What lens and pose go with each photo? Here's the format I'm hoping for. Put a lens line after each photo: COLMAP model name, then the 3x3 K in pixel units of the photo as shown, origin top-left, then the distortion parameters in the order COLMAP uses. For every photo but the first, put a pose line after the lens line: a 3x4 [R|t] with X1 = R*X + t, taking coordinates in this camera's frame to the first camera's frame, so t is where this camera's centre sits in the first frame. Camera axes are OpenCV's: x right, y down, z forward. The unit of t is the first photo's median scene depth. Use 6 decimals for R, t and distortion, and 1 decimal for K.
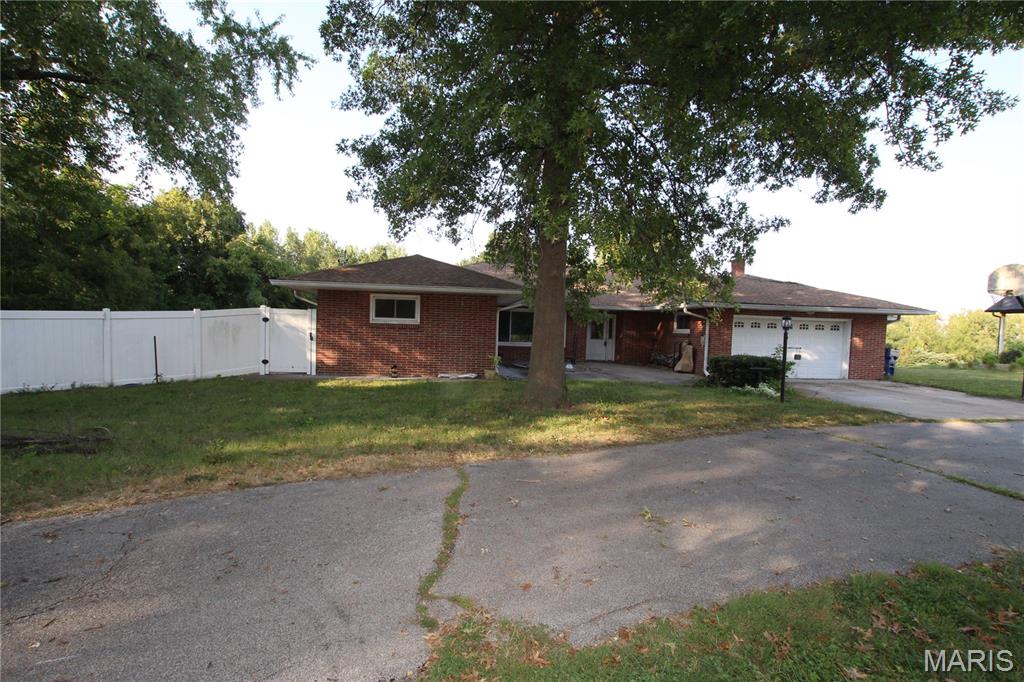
lens RADIAL K [[478.7, 0, 512.6], [0, 478.7, 346.2], [0, 0, 1]] dist [-0.035555, 0.007040]
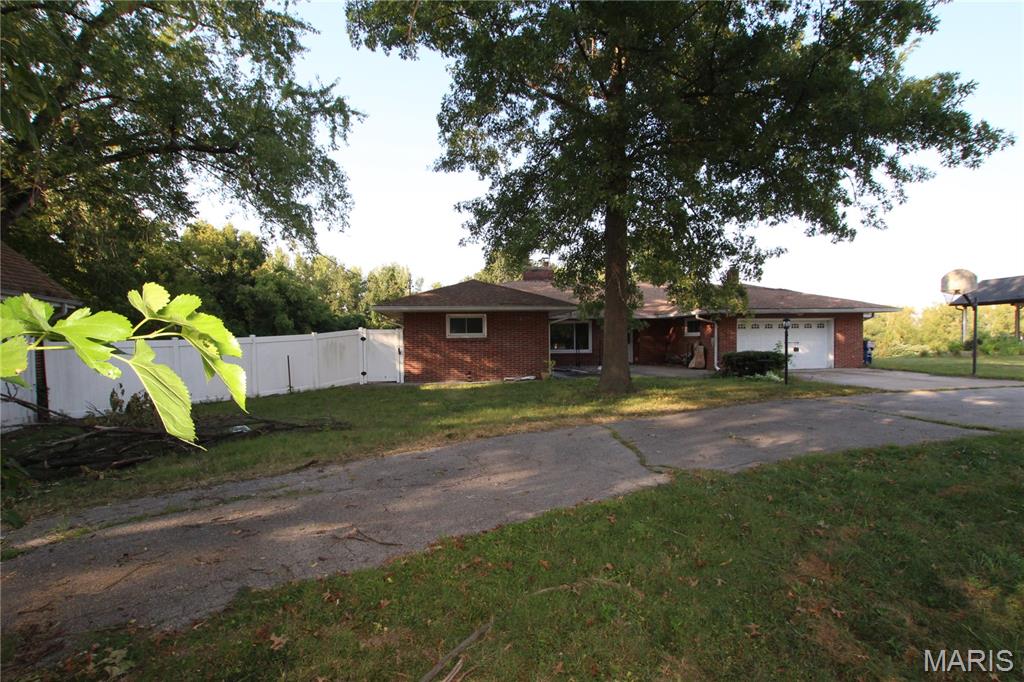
lens RADIAL K [[478.7, 0, 506.5], [0, 478.7, 345.3], [0, 0, 1]] dist [-0.035555, 0.007040]
pose [[0.998849, -0.043635, 0.019891, -0.185252], [0.044154, 0.998675, -0.026428, 0.009005], [-0.018711, 0.027276, 0.999453, -0.240098]]
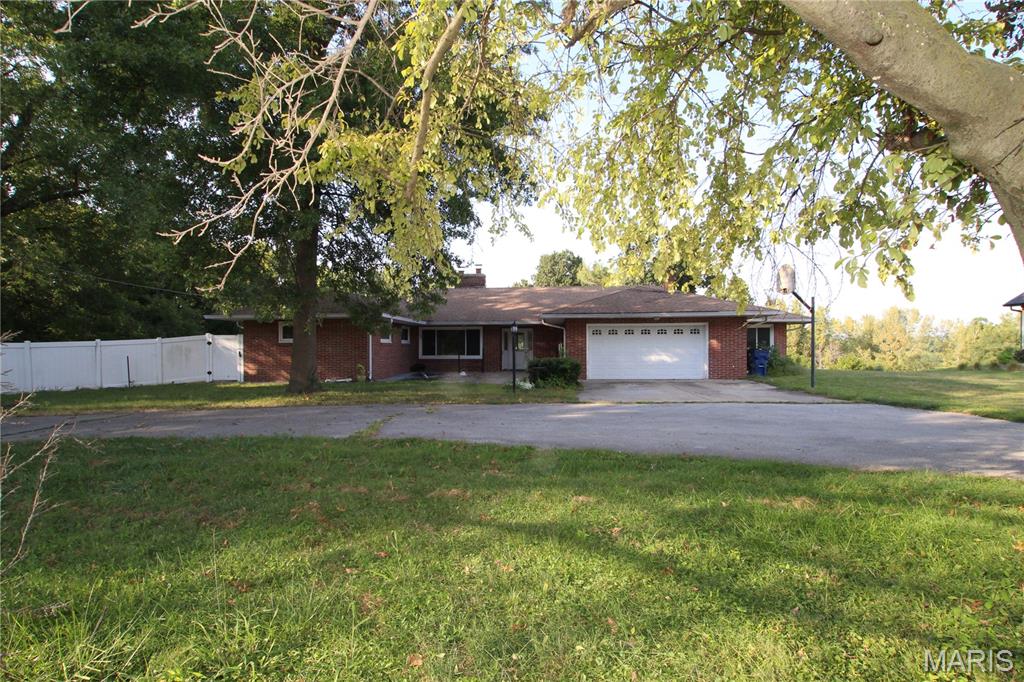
lens RADIAL K [[478.7, 0, 514.7], [0, 478.7, 348.1], [0, 0, 1]] dist [-0.035555, 0.007040]
pose [[0.975806, -0.035885, -0.215675, 0.703834], [0.027411, 0.998735, -0.042157, 0.044721], [0.216915, 0.035225, 0.975555, -0.188412]]
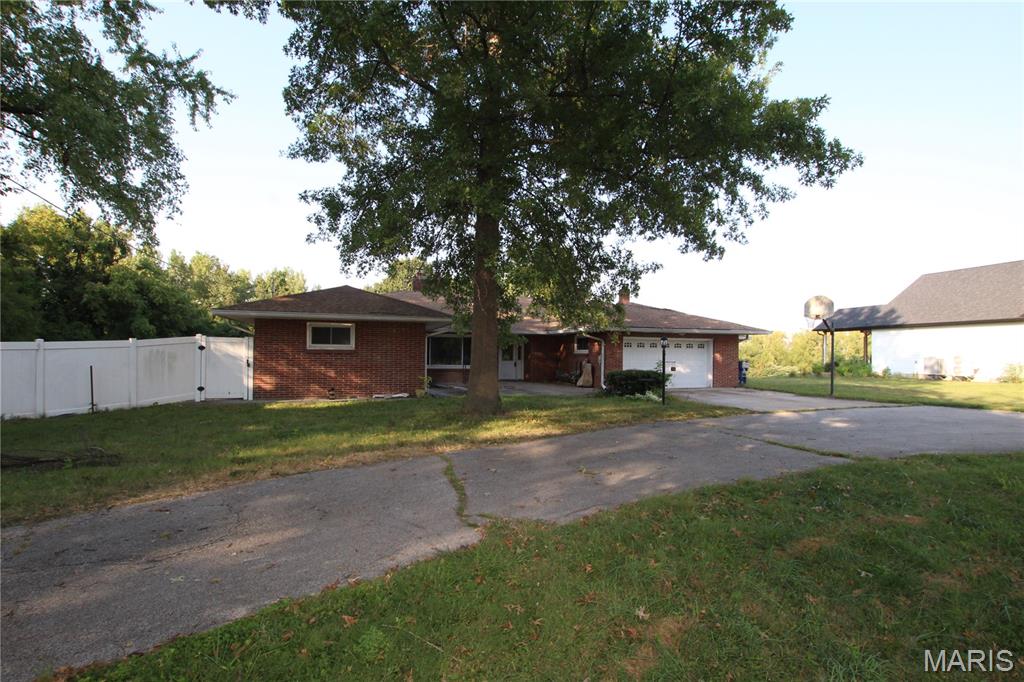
lens RADIAL K [[478.7, 0, 508.5], [0, 478.7, 342.2], [0, 0, 1]] dist [-0.035555, 0.007040]
pose [[0.978568, -0.016423, 0.205269, -0.081451], [0.028644, 0.997980, -0.056710, 0.009549], [-0.203923, 0.061375, 0.977061, -0.145627]]
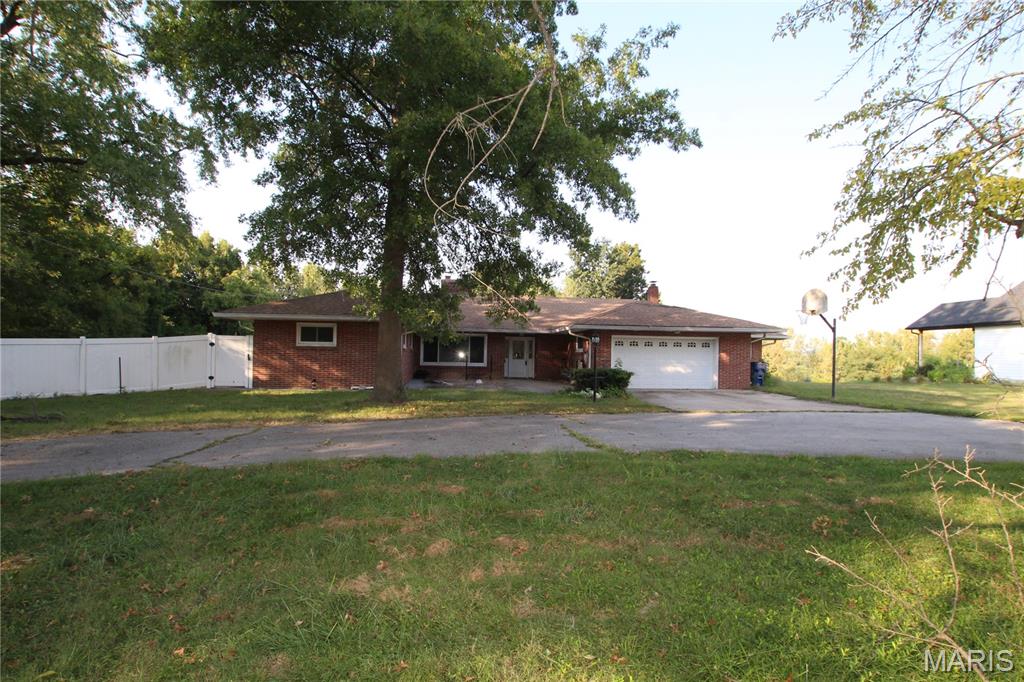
lens RADIAL K [[478.7, 0, 511.3], [0, 478.7, 348.5], [0, 0, 1]] dist [-0.035555, 0.007040]
pose [[0.999683, -0.014630, -0.020478, 0.311397], [0.013571, 0.998610, -0.050929, 0.031038], [0.021194, 0.050635, 0.998492, -0.244599]]
